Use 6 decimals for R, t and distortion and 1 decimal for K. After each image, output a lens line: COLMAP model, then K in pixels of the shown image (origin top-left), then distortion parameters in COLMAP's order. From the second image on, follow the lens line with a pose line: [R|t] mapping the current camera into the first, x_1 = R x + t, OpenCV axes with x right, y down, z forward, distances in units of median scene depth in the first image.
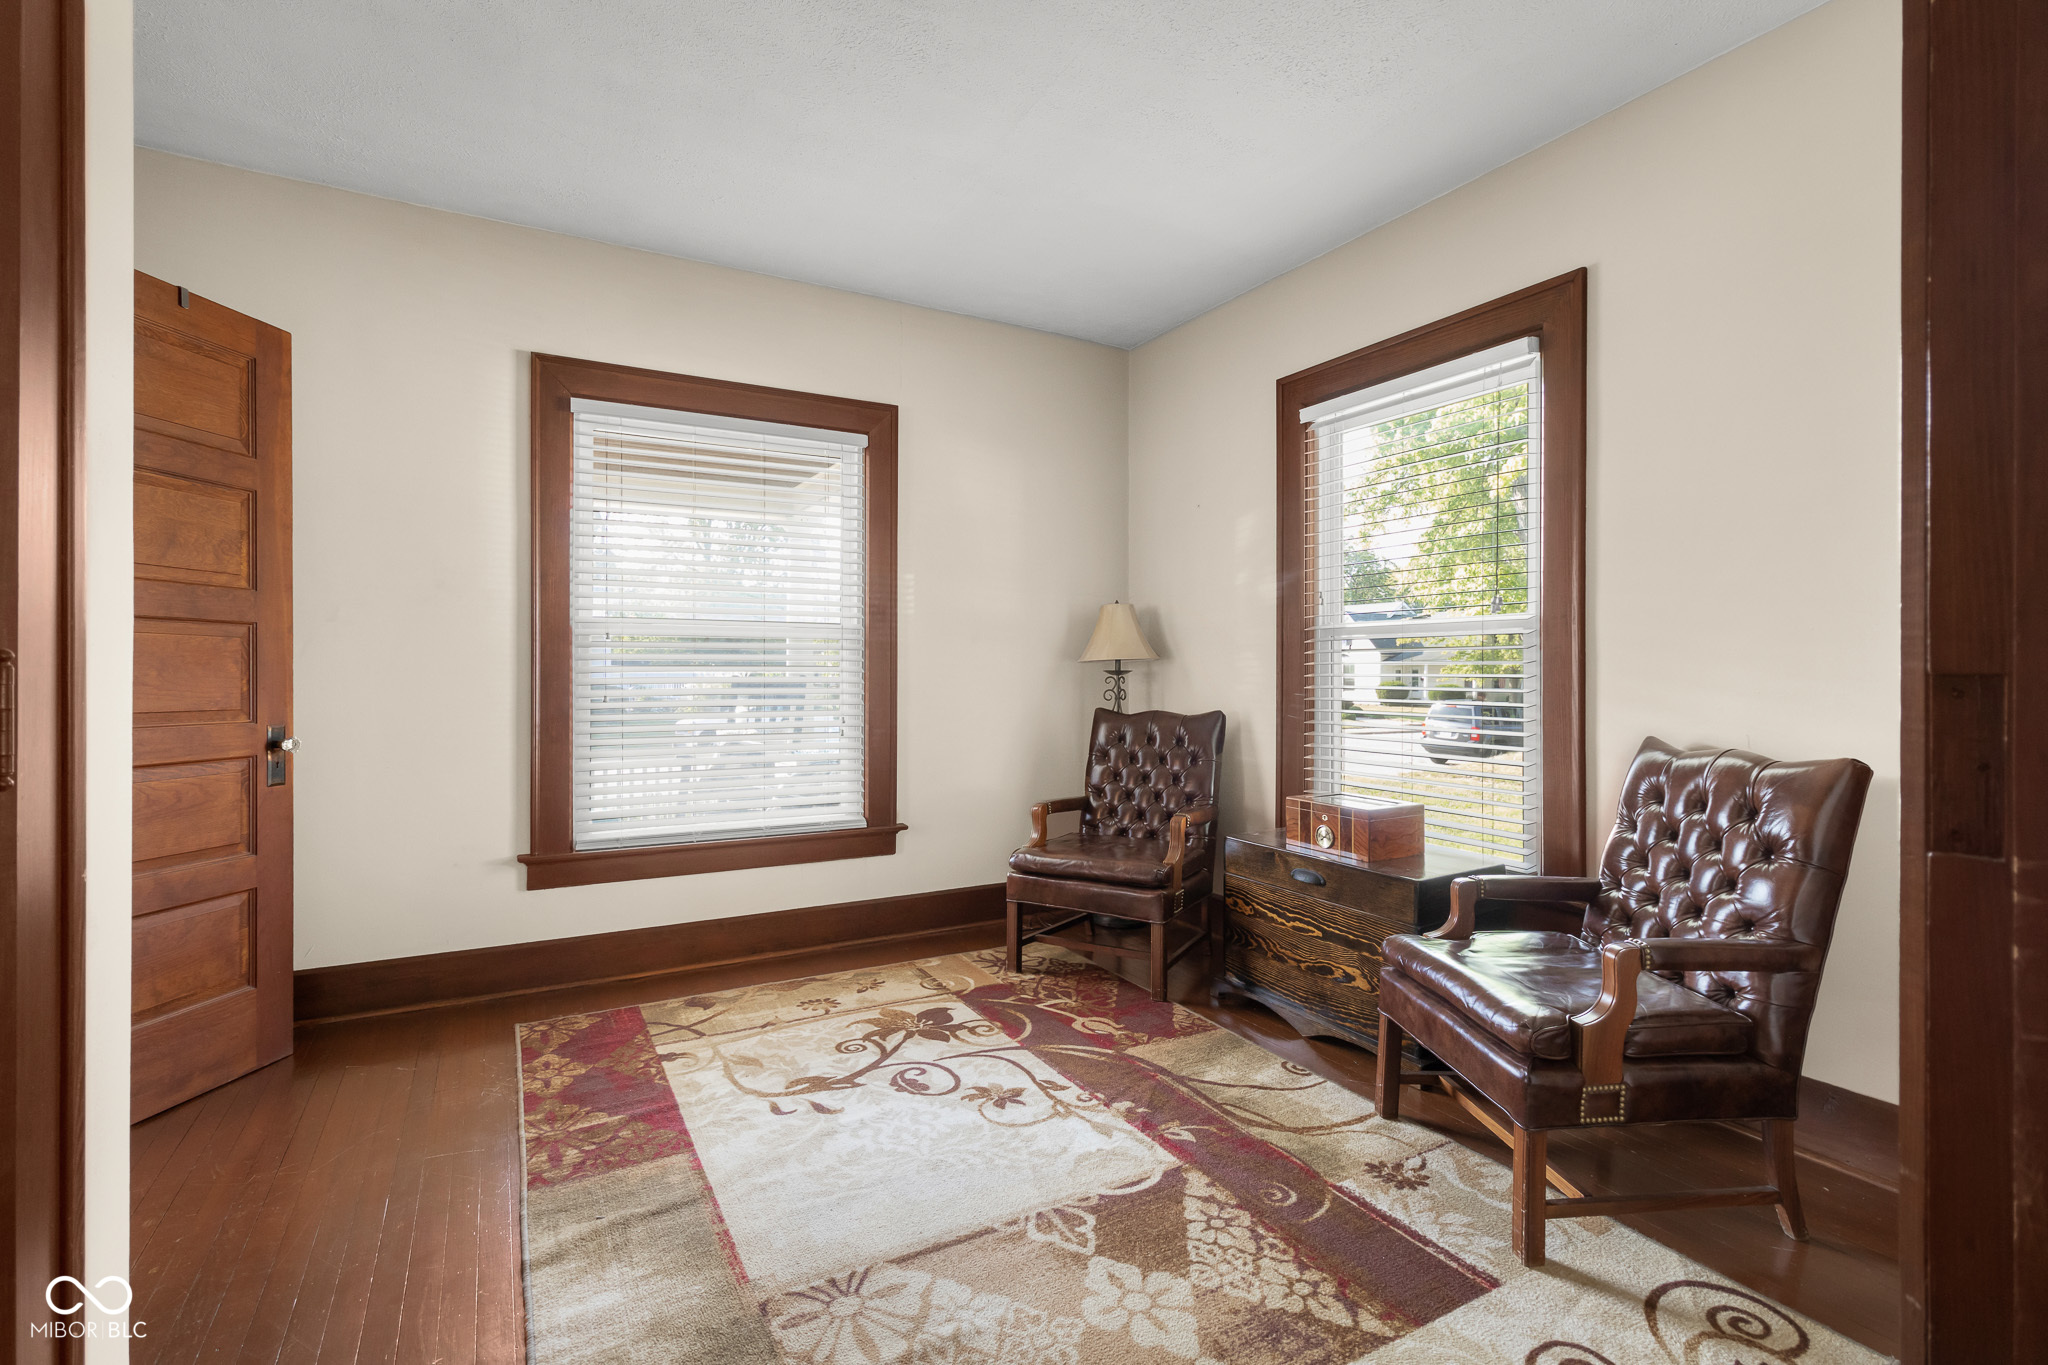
lens RADIAL K [[948.0, 0, 1029.3], [0, 948.0, 678.2], [0, 0, 1]] dist [0.001124, -0.000198]
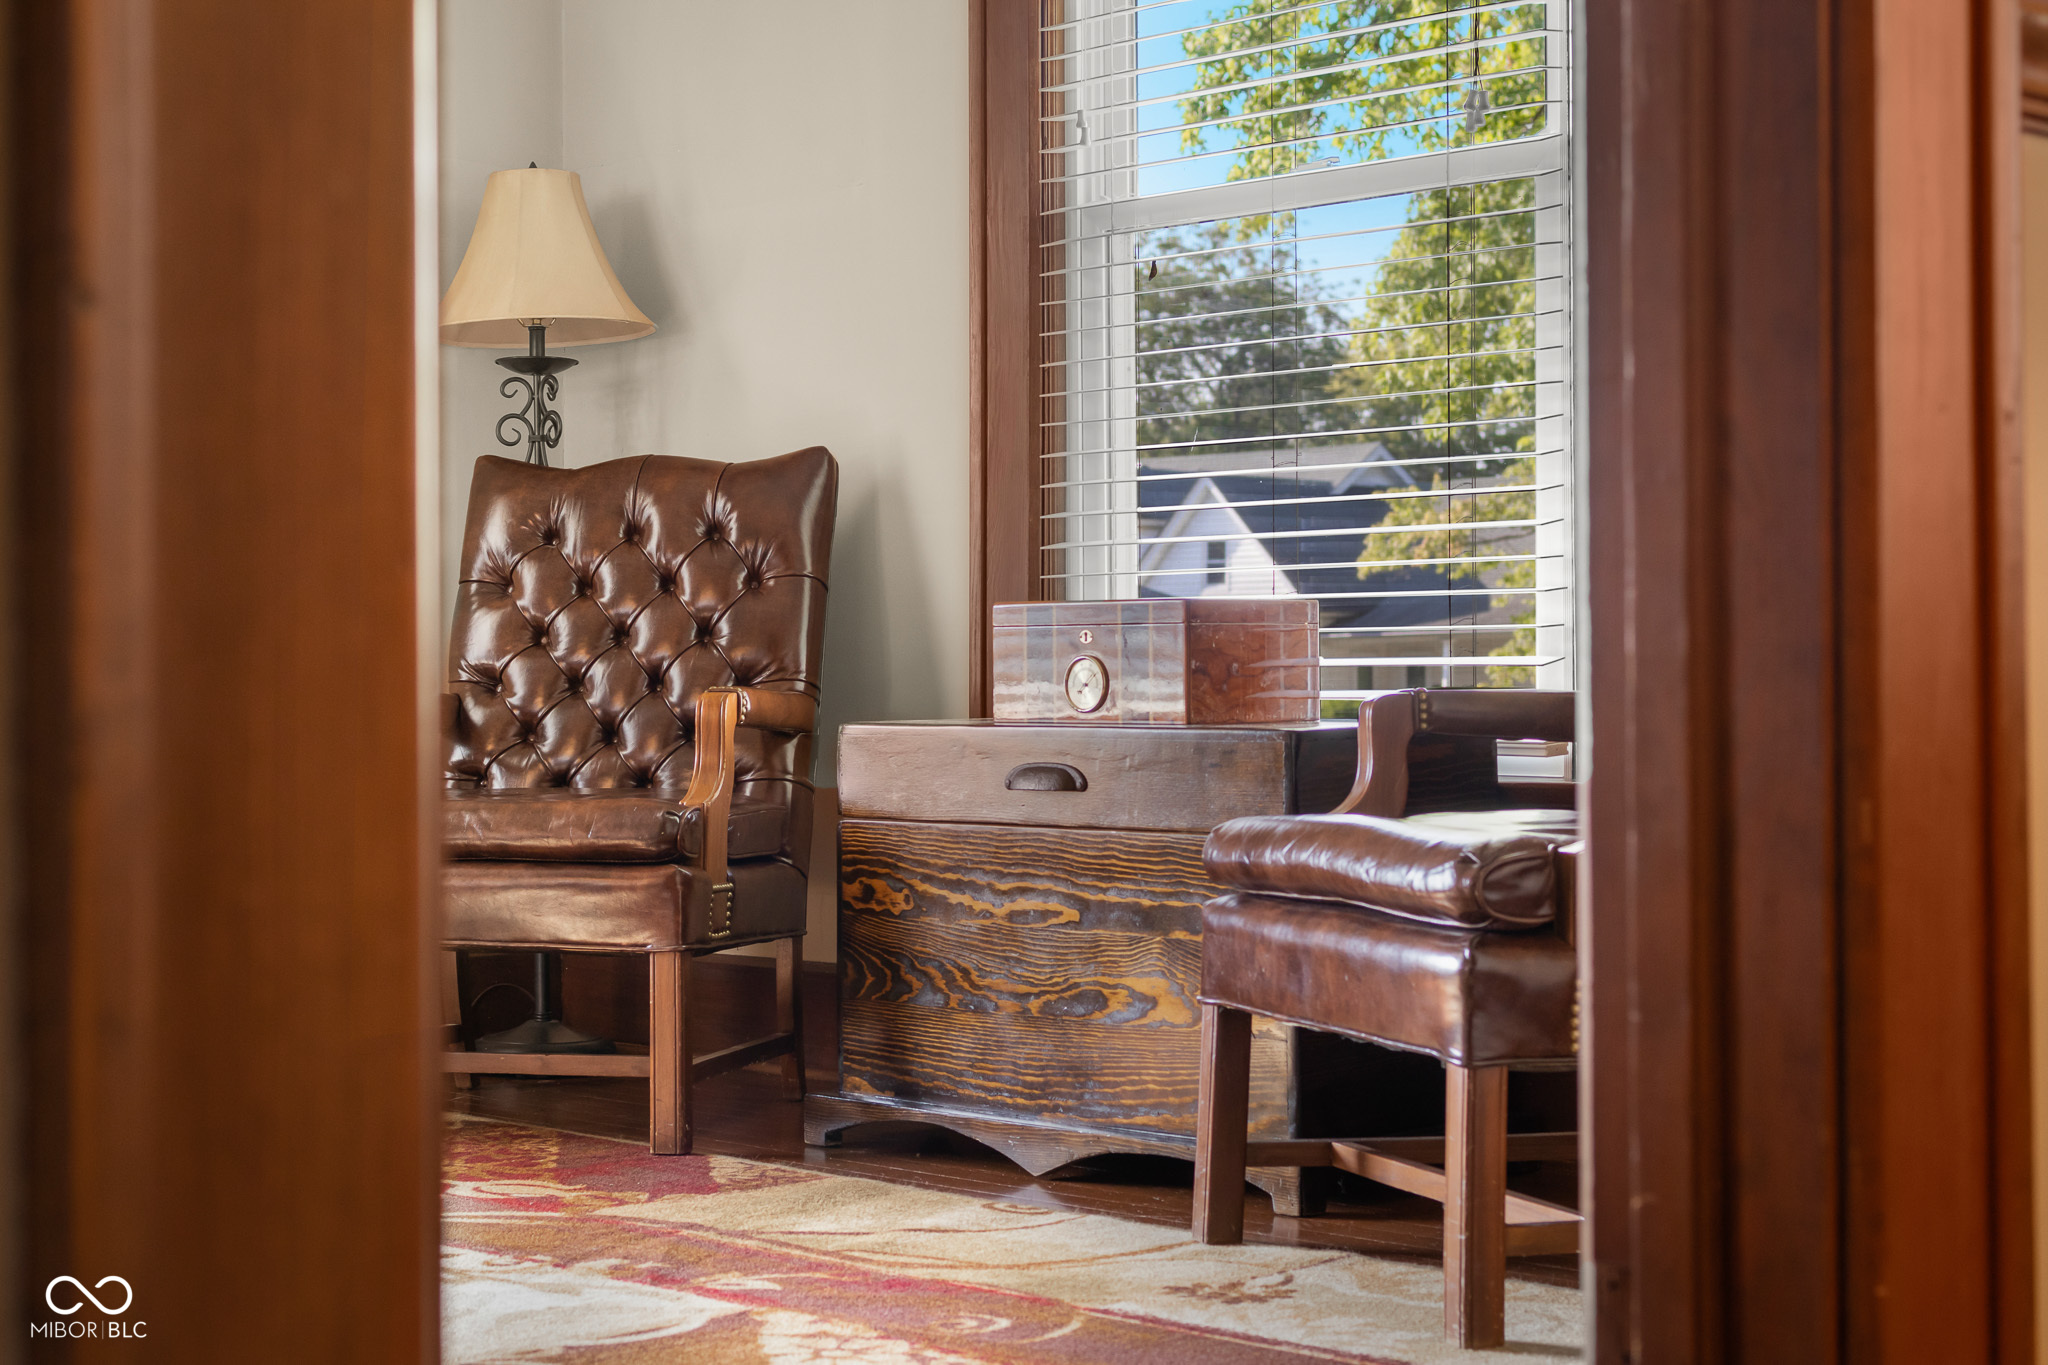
lens RADIAL K [[3273.6, 0, 1020.0], [0, 3273.6, 681.0], [0, 0, 1]] dist [-0.025221, 0.000000]
pose [[0.965164, -0.004228, 0.261612, -0.080457], [0.005952, 0.999965, -0.005796, 0.184490], [-0.261578, 0.007151, 0.965156, -0.342914]]
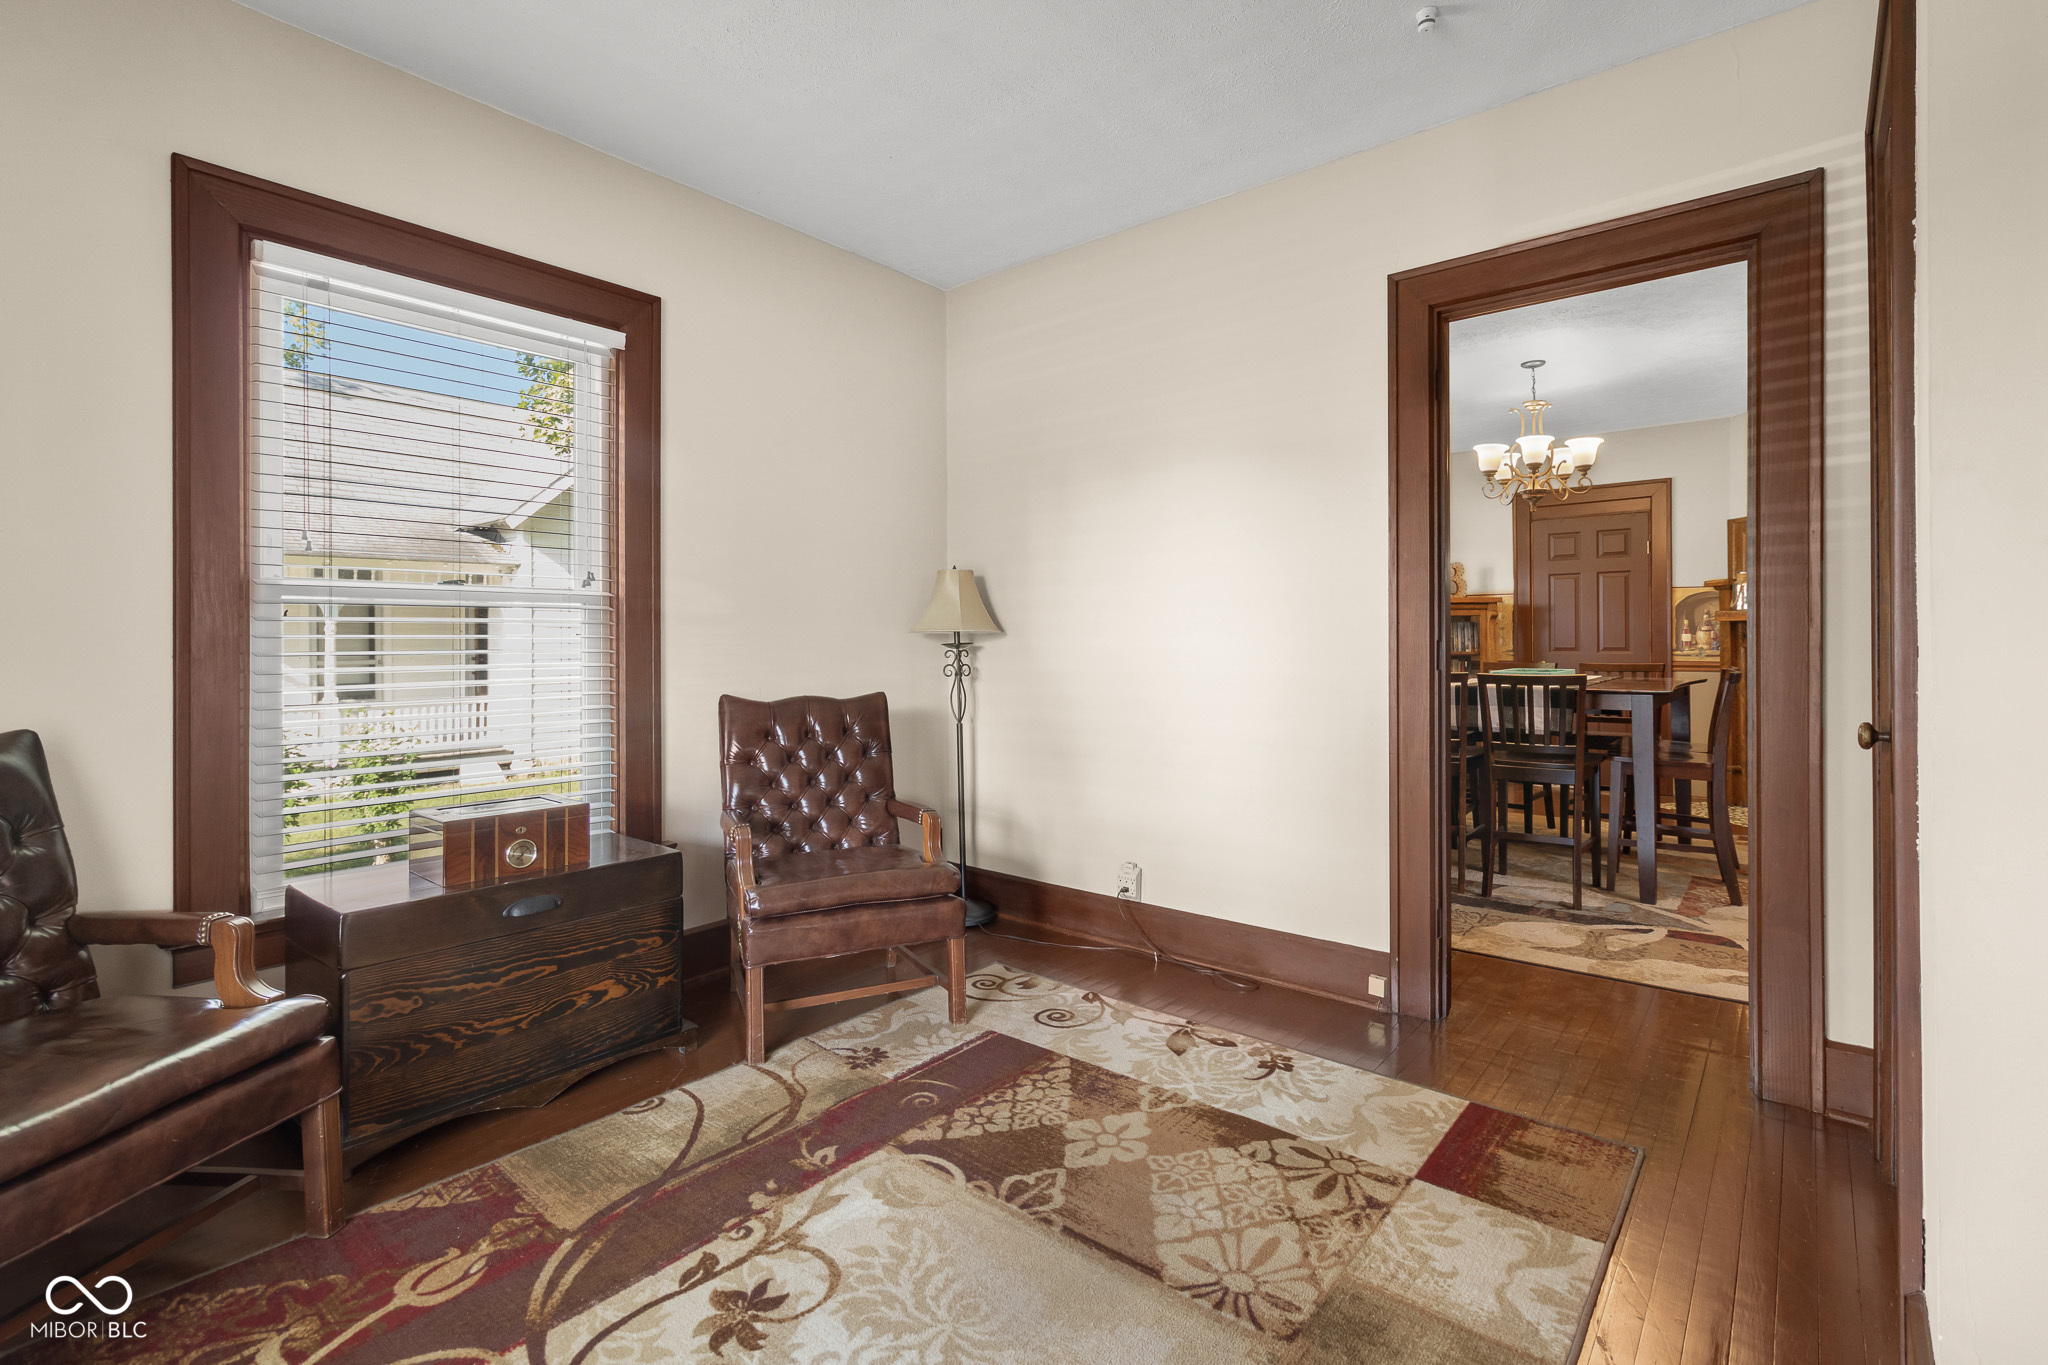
lens RADIAL K [[948.0, 0, 1041.6], [0, 948.0, 653.8], [0, 0, 1]] dist [0.001124, -0.000198]
pose [[-0.372559, -0.008619, 0.927969, -0.625238], [0.012157, 0.999826, 0.014167, -0.008124], [-0.927929, 0.016559, -0.372389, 0.938505]]
